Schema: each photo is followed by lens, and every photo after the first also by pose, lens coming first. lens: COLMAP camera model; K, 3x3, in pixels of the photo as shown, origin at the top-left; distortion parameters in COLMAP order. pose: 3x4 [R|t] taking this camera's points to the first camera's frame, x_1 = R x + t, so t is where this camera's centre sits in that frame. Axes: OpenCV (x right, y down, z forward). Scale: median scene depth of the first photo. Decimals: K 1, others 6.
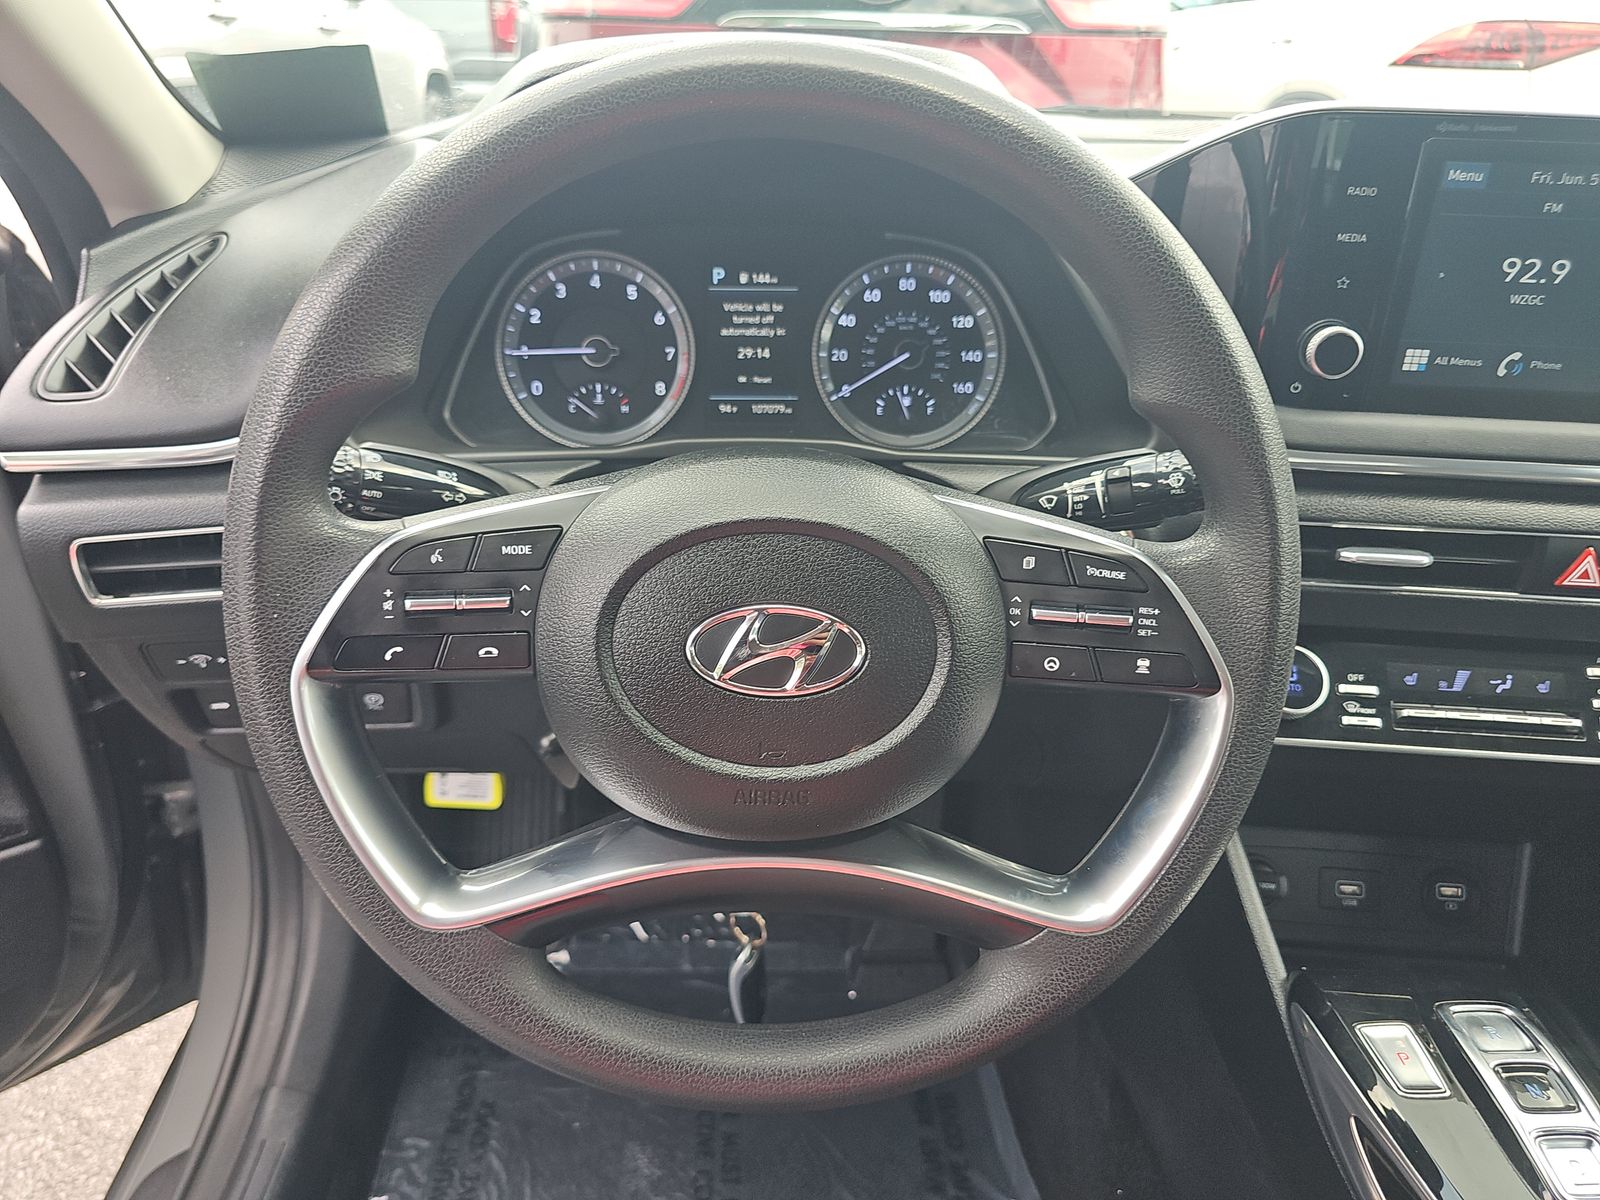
lens RADIAL K [[1010.1, 0, 798.8], [0, 1010.1, 637.3], [0, 0, 1]] dist [0.027824, -0.027001]
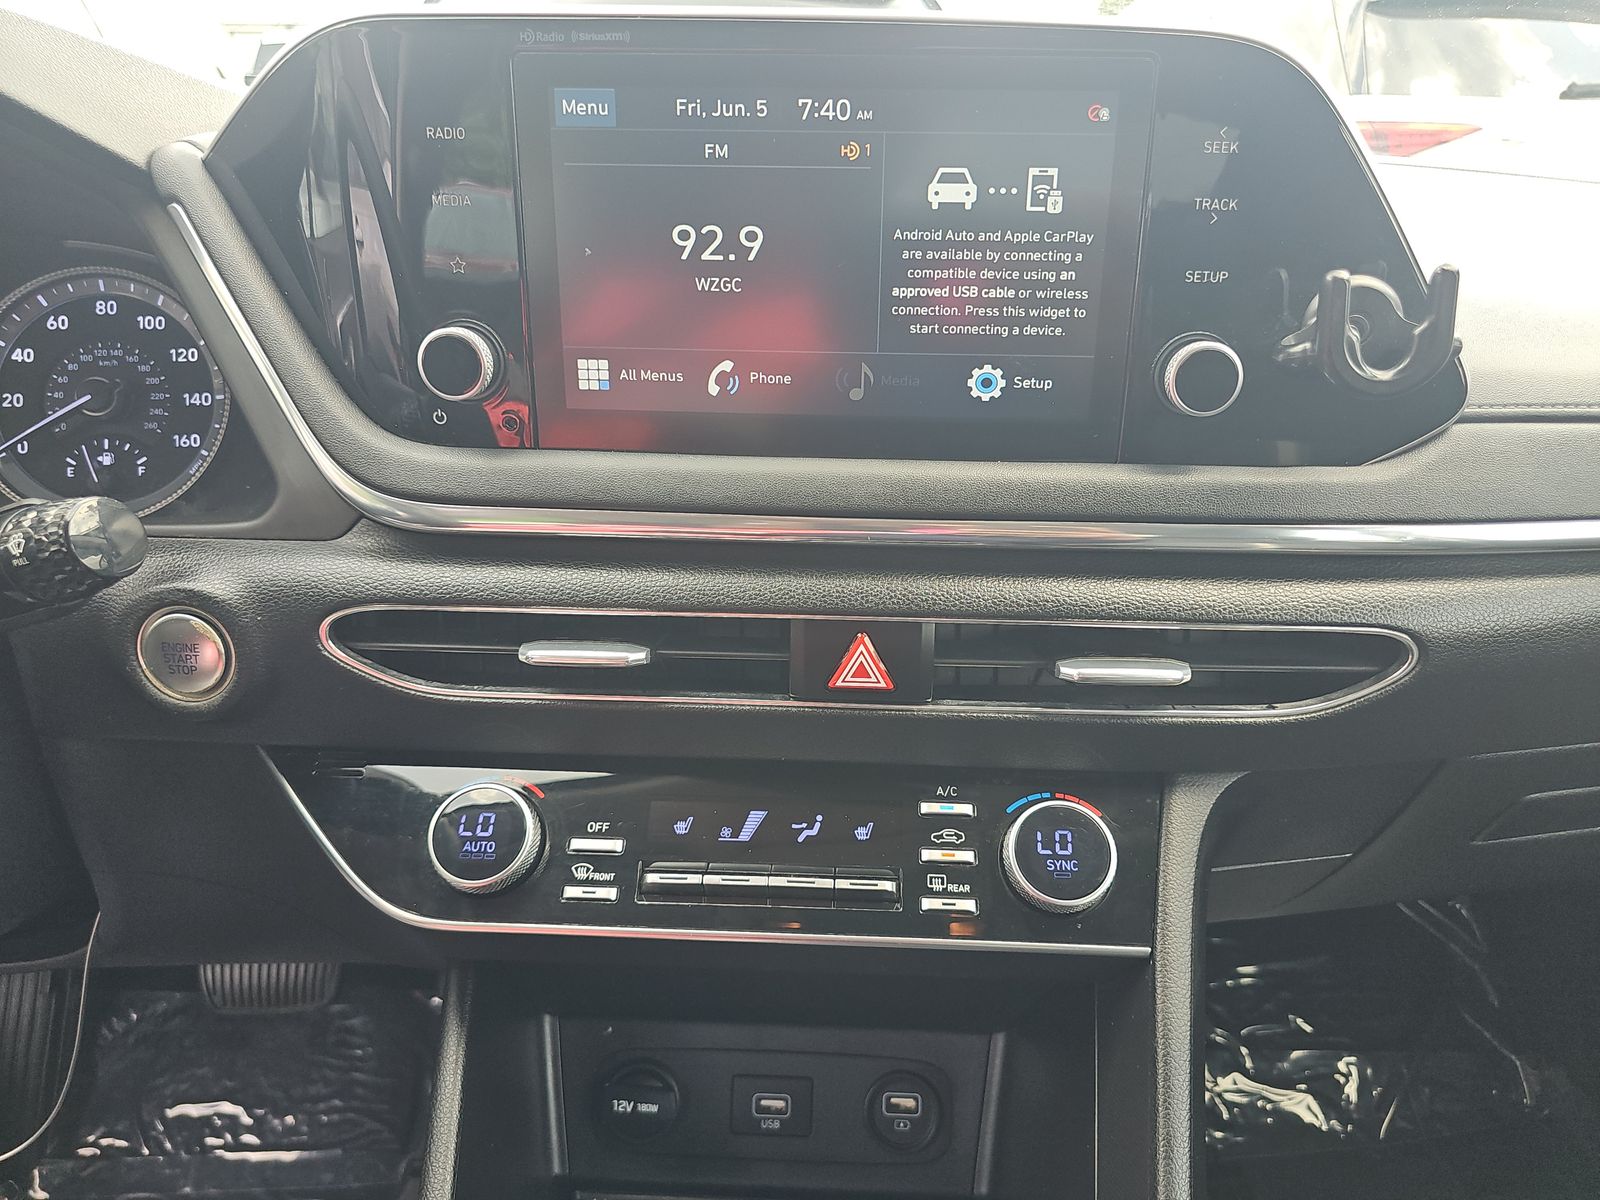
lens RADIAL K [[1010.1, 0, 798.8], [0, 1010.1, 637.3], [0, 0, 1]] dist [0.027824, -0.027001]
pose [[0.999154, -0.026702, 0.031268, 0.593591], [0.029685, 0.994627, -0.099178, -0.014848], [-0.028452, 0.100022, 0.994578, 0.260775]]
